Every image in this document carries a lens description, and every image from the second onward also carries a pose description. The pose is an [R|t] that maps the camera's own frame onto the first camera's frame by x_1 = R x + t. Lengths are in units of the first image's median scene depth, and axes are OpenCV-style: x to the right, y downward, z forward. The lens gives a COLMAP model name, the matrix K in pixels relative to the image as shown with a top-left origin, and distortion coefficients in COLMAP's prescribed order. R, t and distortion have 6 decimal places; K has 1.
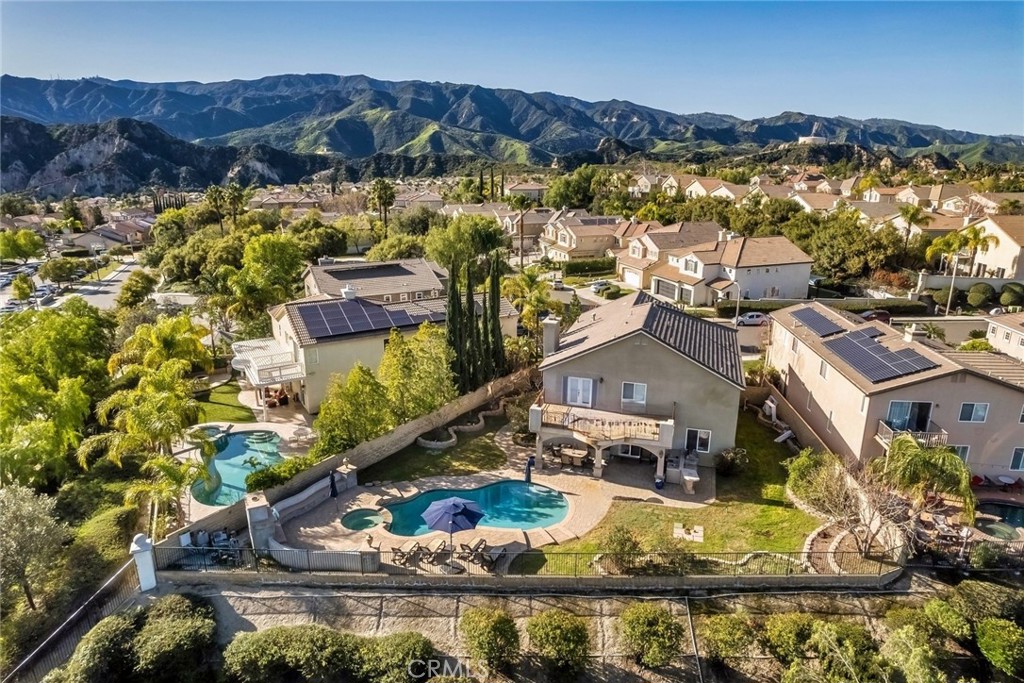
lens RADIAL K [[648.6, 0, 516.6], [0, 648.6, 342.5], [0, 0, 1]] dist [-0.074041, 0.065284]
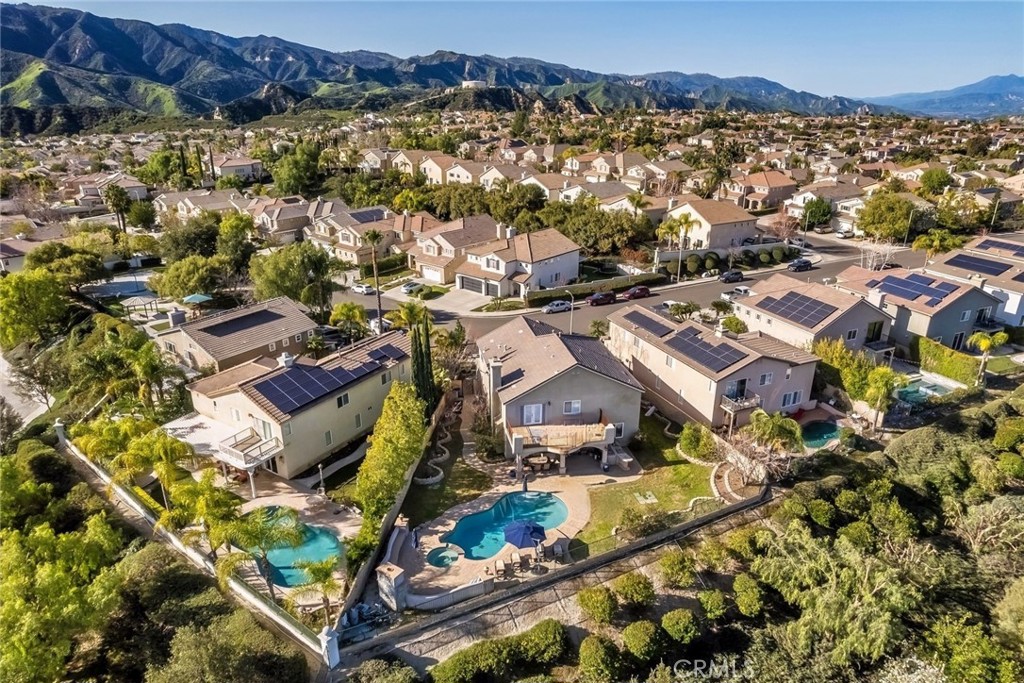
lens RADIAL K [[648.6, 0, 516.6], [0, 648.6, 342.5], [0, 0, 1]] dist [-0.074041, 0.065284]
pose [[0.883020, -0.169903, 0.437502, -0.234170], [0.132525, 0.984503, 0.114851, -0.108515], [-0.450235, -0.043436, 0.891853, -0.078388]]
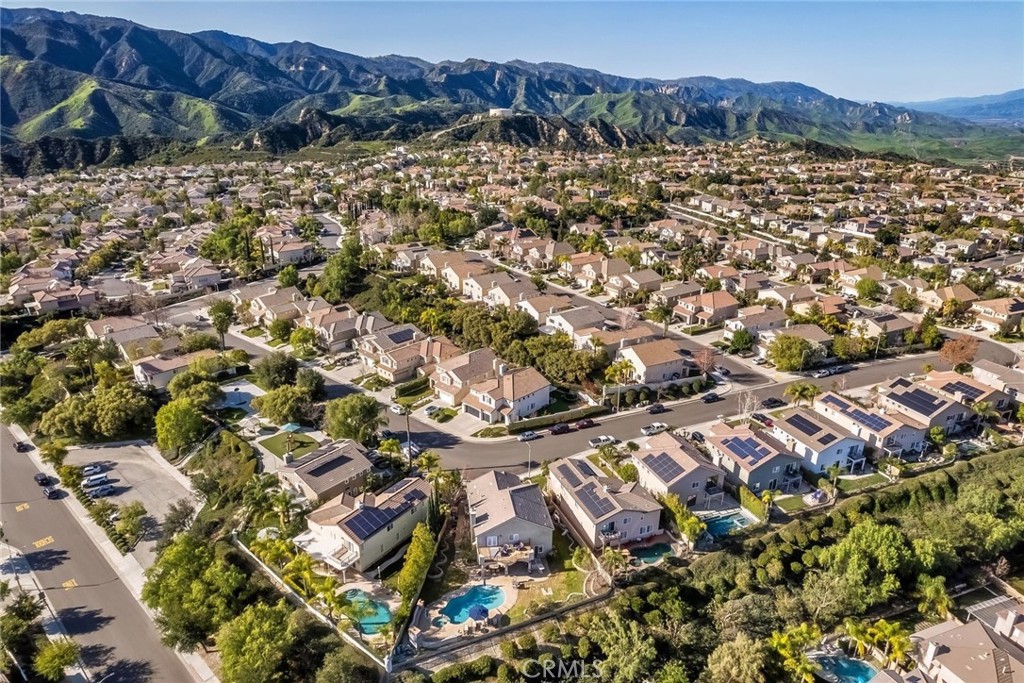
lens RADIAL K [[648.6, 0, 516.6], [0, 648.6, 342.5], [0, 0, 1]] dist [-0.074041, 0.065284]
pose [[0.902057, -0.140141, 0.408231, -0.343209], [0.109332, 0.989164, 0.097981, -0.433500], [-0.417539, -0.043752, 0.907605, -0.593343]]
